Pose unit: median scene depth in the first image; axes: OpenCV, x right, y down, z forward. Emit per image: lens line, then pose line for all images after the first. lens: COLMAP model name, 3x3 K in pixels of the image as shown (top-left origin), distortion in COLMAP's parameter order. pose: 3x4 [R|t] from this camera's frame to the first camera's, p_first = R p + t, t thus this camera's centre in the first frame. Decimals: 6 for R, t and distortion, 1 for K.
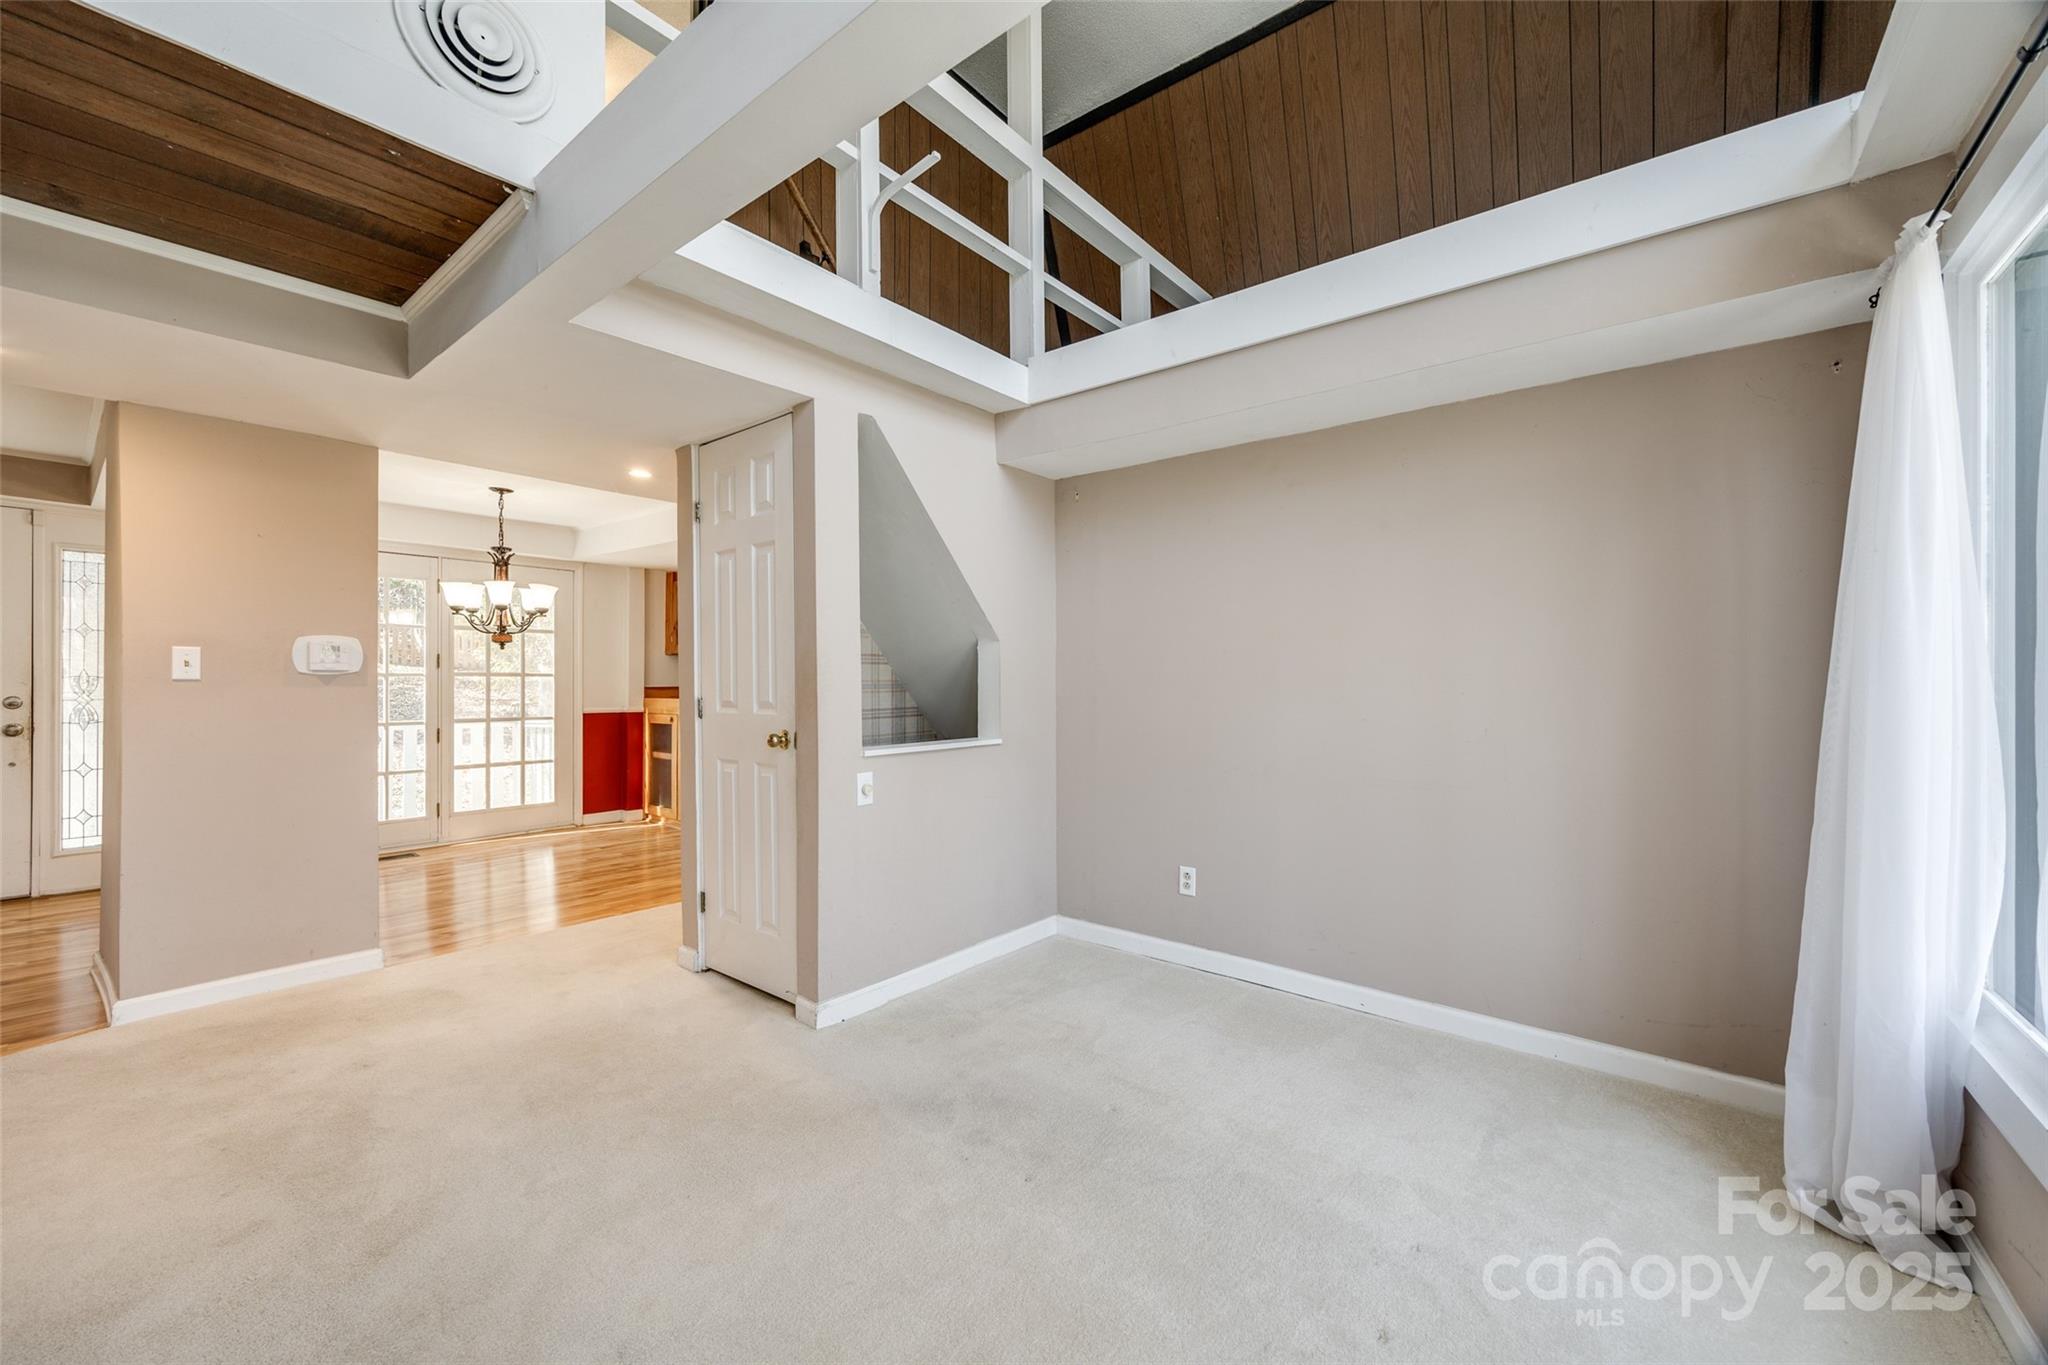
lens RADIAL K [[788.8, 0, 1018.5], [0, 788.8, 681.0], [0, 0, 1]] dist [-0.001910, -0.000236]
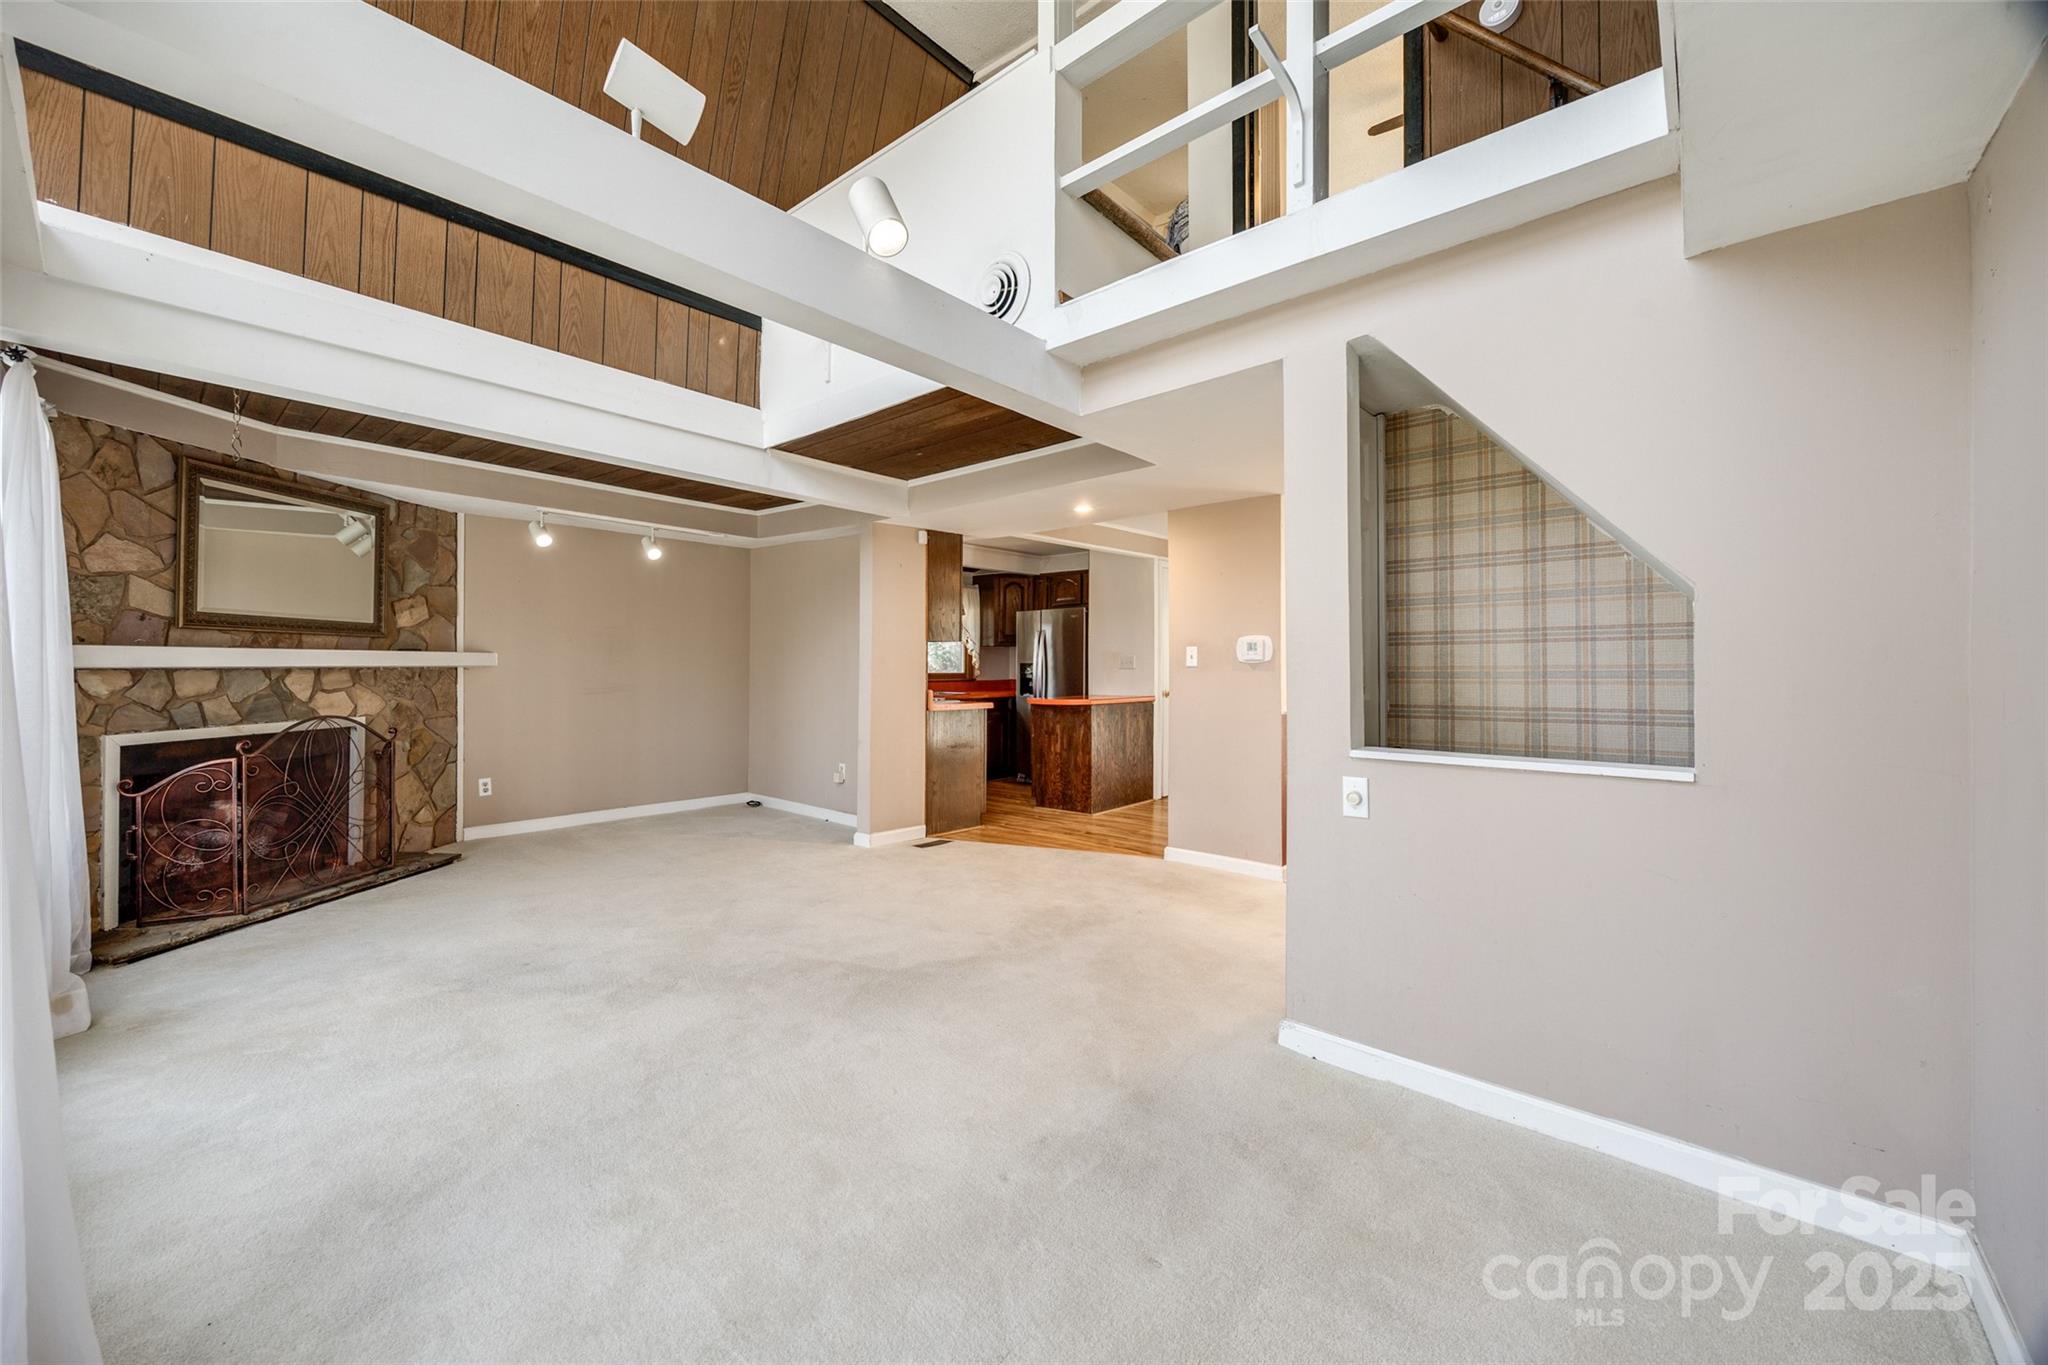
lens RADIAL K [[799.0, 0, 1009.2], [0, 799.0, 667.0], [0, 0, 1]] dist [-0.002098, -0.000588]
pose [[-0.048034, -0.003855, -0.998838, 0.500359], [-0.003179, 0.999988, -0.003707, 0.004925], [0.998841, 0.002997, -0.048046, 0.528592]]
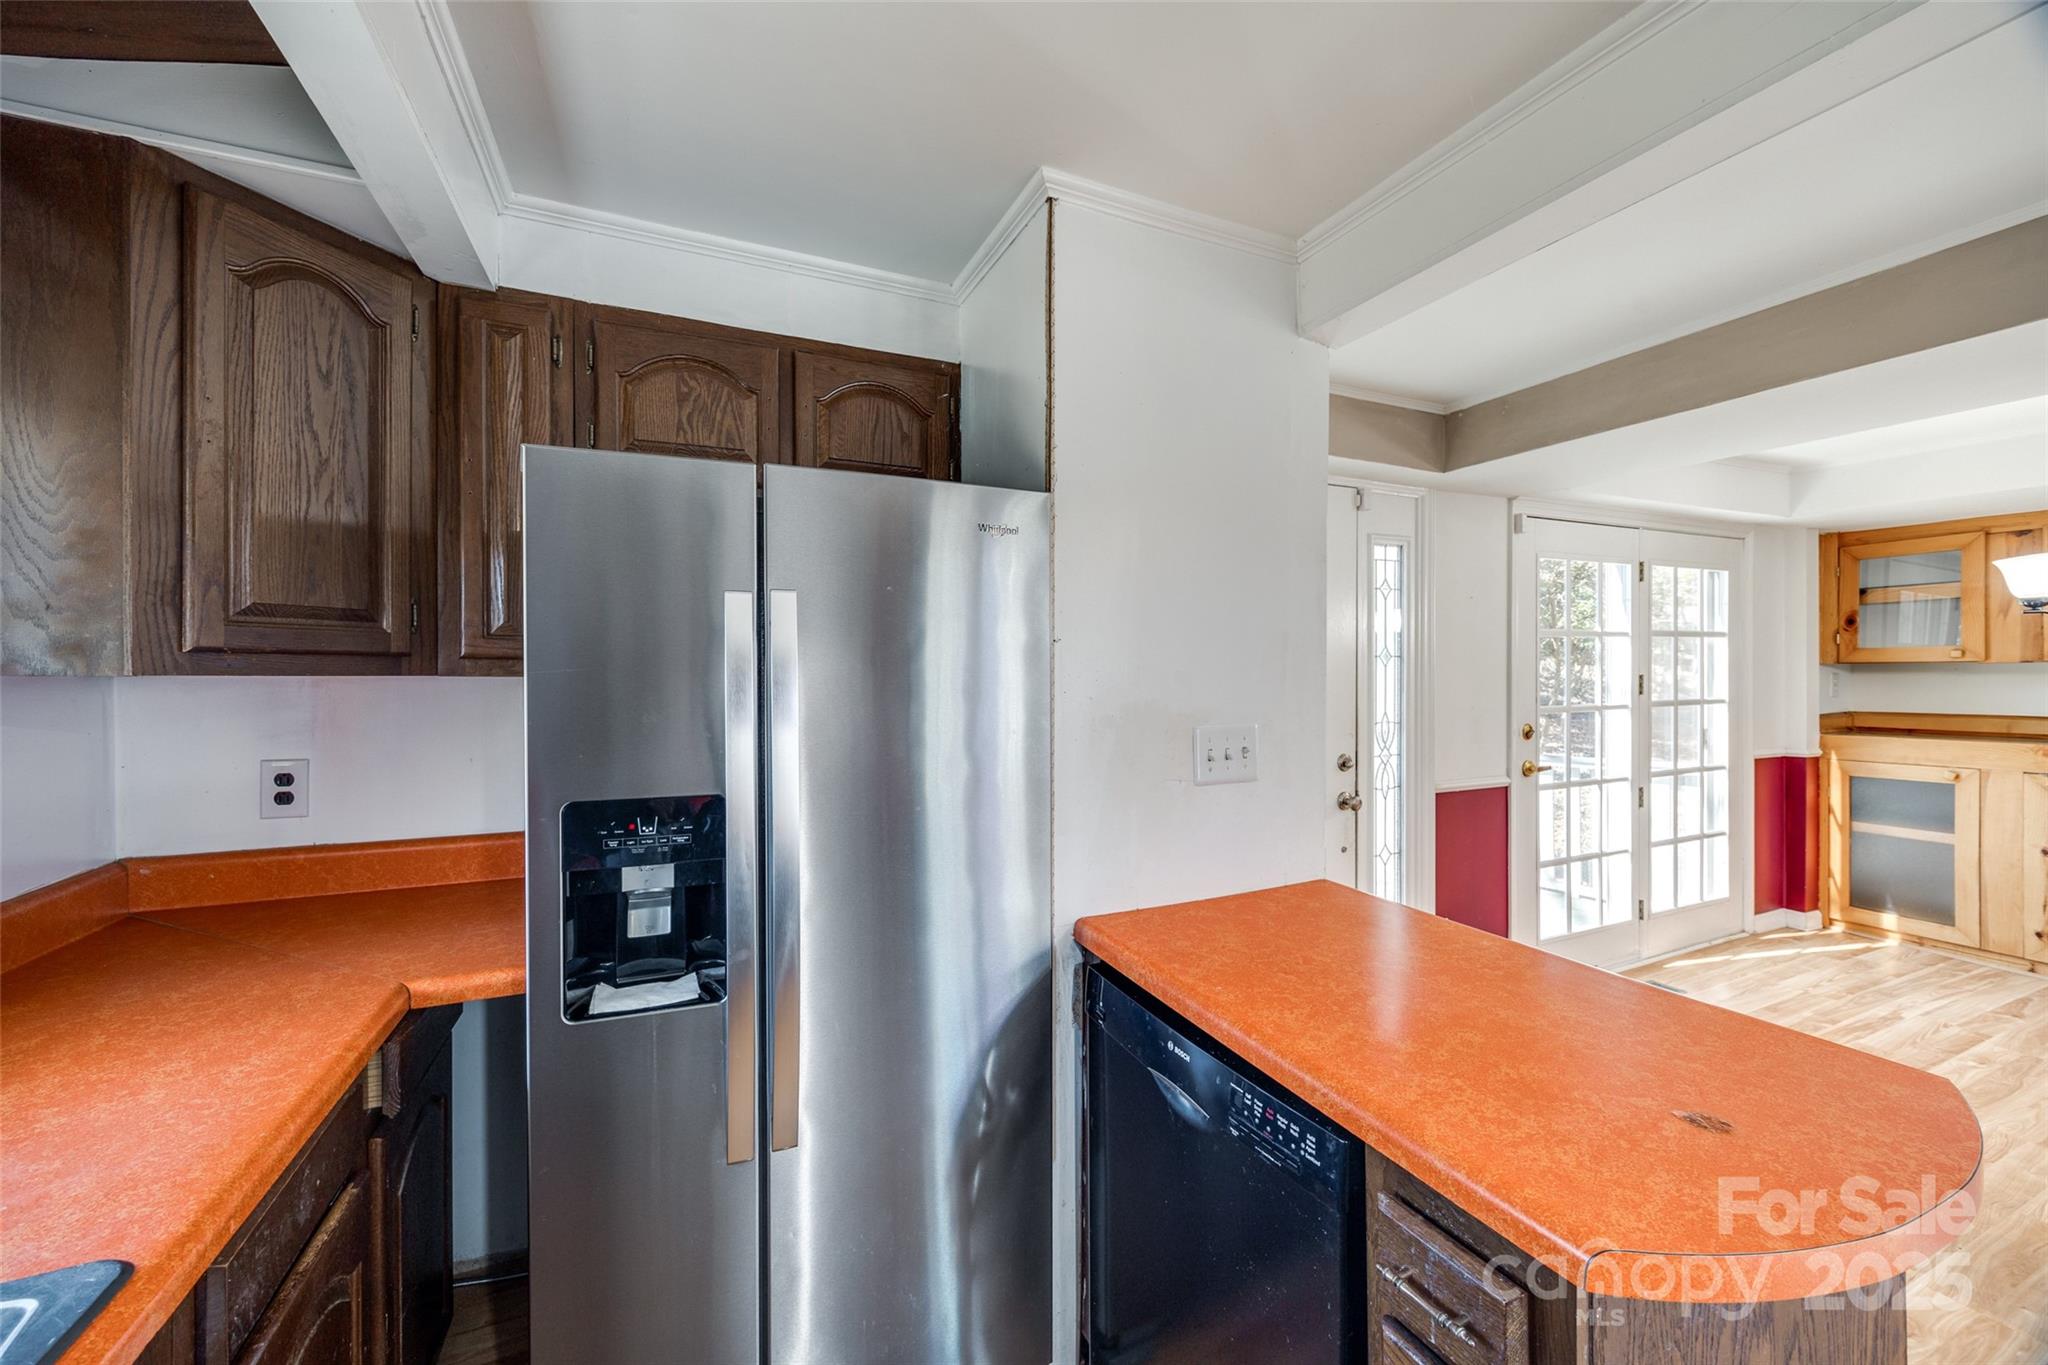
lens RADIAL K [[802.1, 0, 1021.0], [0, 802.1, 673.9], [0, 0, 1]] dist [-0.000085, 0.000050]
pose [[0.892925, -0.005864, -0.450166, -1.370119], [0.009604, 0.999936, 0.006024, -0.066521], [0.450102, -0.009703, 0.892924, 0.254893]]
